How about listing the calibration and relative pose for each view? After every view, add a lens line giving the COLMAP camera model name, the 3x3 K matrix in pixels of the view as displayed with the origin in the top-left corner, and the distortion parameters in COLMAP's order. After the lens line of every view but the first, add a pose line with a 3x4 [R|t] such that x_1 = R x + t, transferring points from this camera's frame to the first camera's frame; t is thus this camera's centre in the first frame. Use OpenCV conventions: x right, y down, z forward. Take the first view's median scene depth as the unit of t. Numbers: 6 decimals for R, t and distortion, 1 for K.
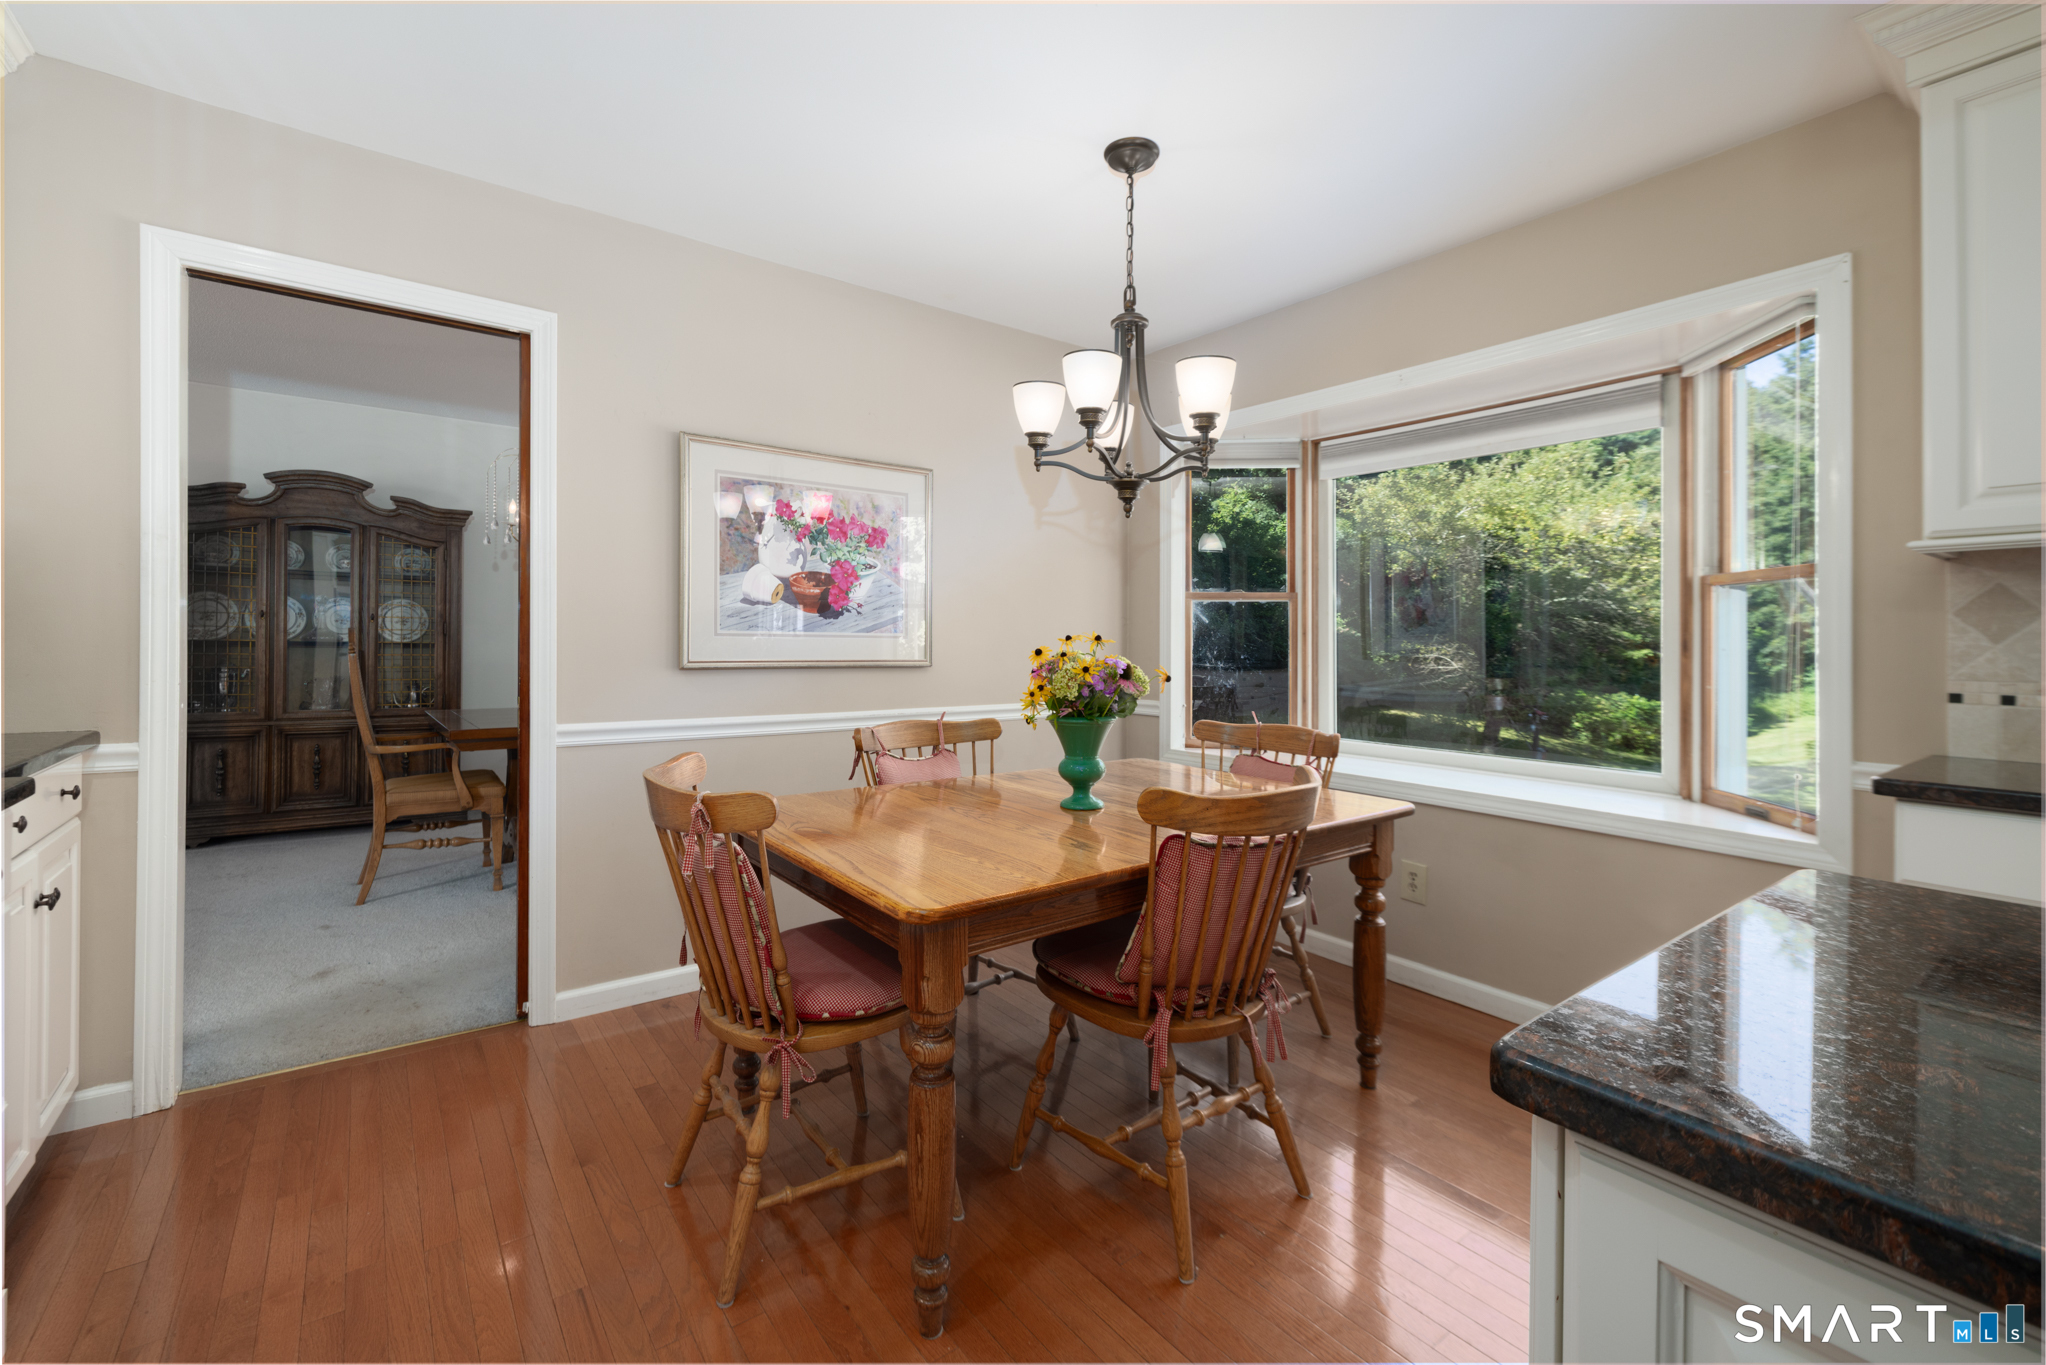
lens RADIAL K [[871.1, 0, 1023.4], [0, 871.1, 635.9], [0, 0, 1]] dist [0.000121, 0.000192]
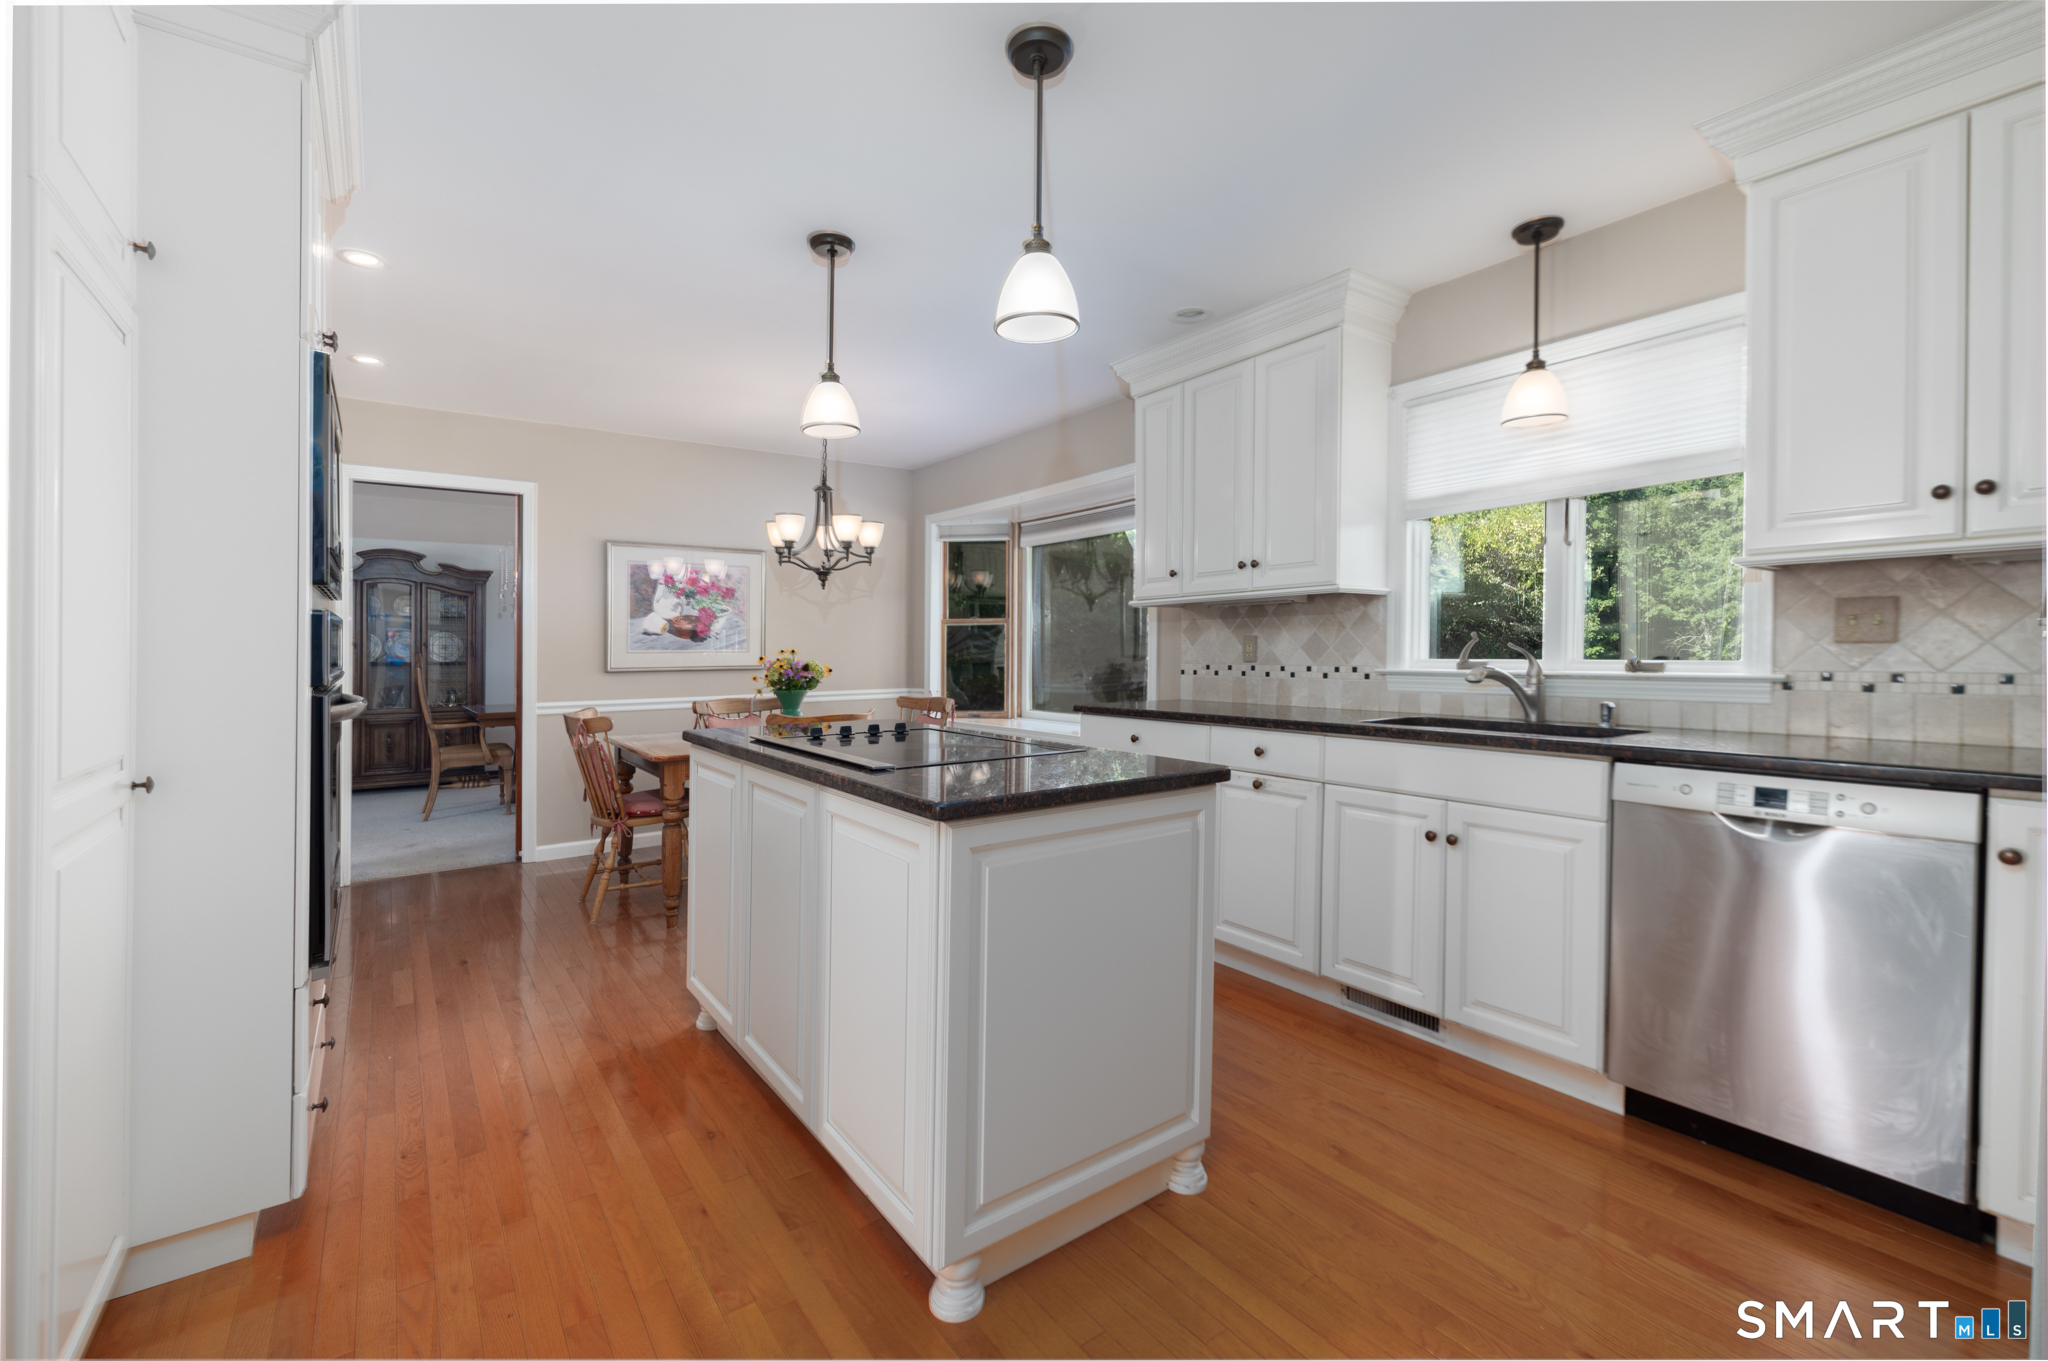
lens RADIAL K [[872.0, 0, 1023.8], [0, 872.0, 619.7], [0, 0, 1]] dist [0.000121, 0.000192]
pose [[0.999638, -0.020837, -0.017028, 0.461041], [0.020338, 0.999373, -0.028973, -0.001385], [0.017621, 0.028616, 0.999435, -0.725693]]
